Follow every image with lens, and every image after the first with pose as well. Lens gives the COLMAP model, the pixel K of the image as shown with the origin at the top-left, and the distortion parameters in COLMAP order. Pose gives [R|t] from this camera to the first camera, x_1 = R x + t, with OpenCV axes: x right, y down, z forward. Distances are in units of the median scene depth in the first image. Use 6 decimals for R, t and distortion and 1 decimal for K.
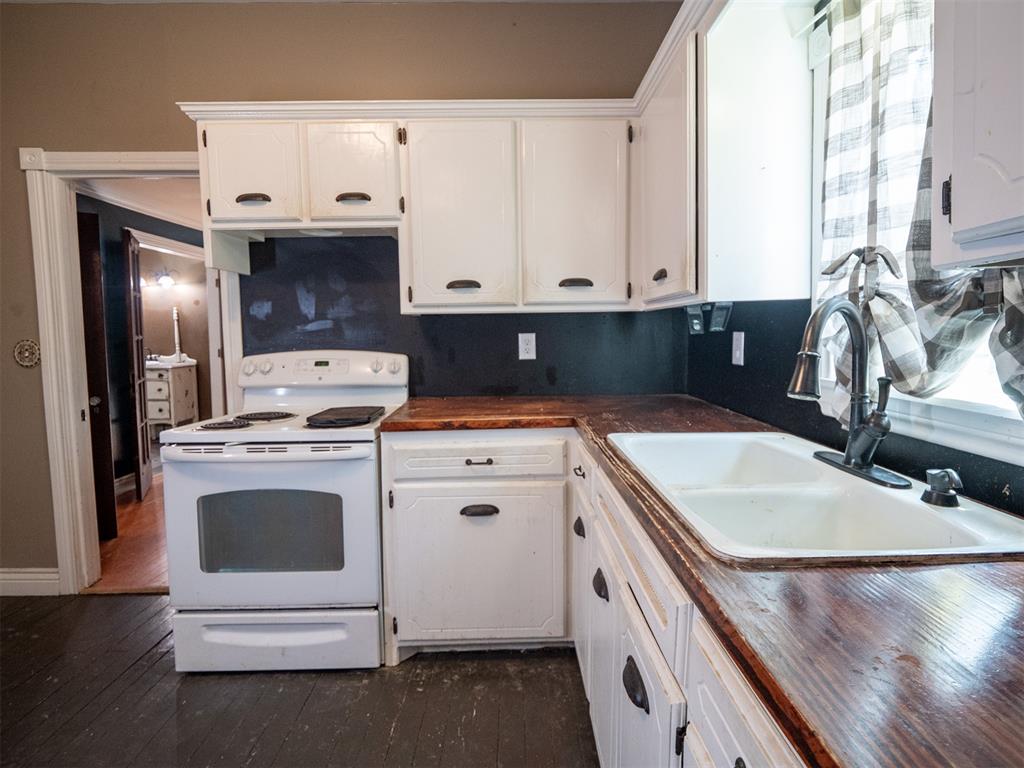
lens RADIAL K [[513.9, 0, 518.4], [0, 513.9, 376.8], [0, 0, 1]] dist [-0.002448, -0.002225]
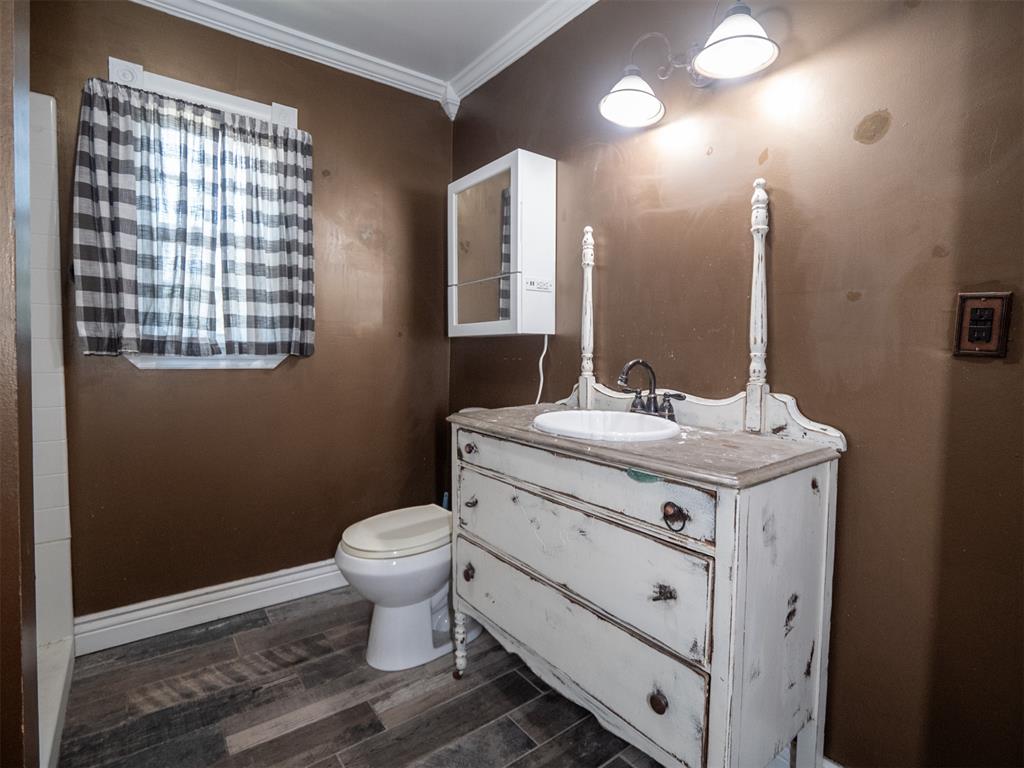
lens RADIAL K [[513.9, 0, 520.0], [0, 513.9, 375.3], [0, 0, 1]] dist [-0.002448, -0.002225]
pose [[0.606030, 0.053522, -0.793639, -0.554523], [-0.081824, 0.996636, 0.004730, -0.044922], [0.791222, 0.062072, 0.608370, 0.793263]]
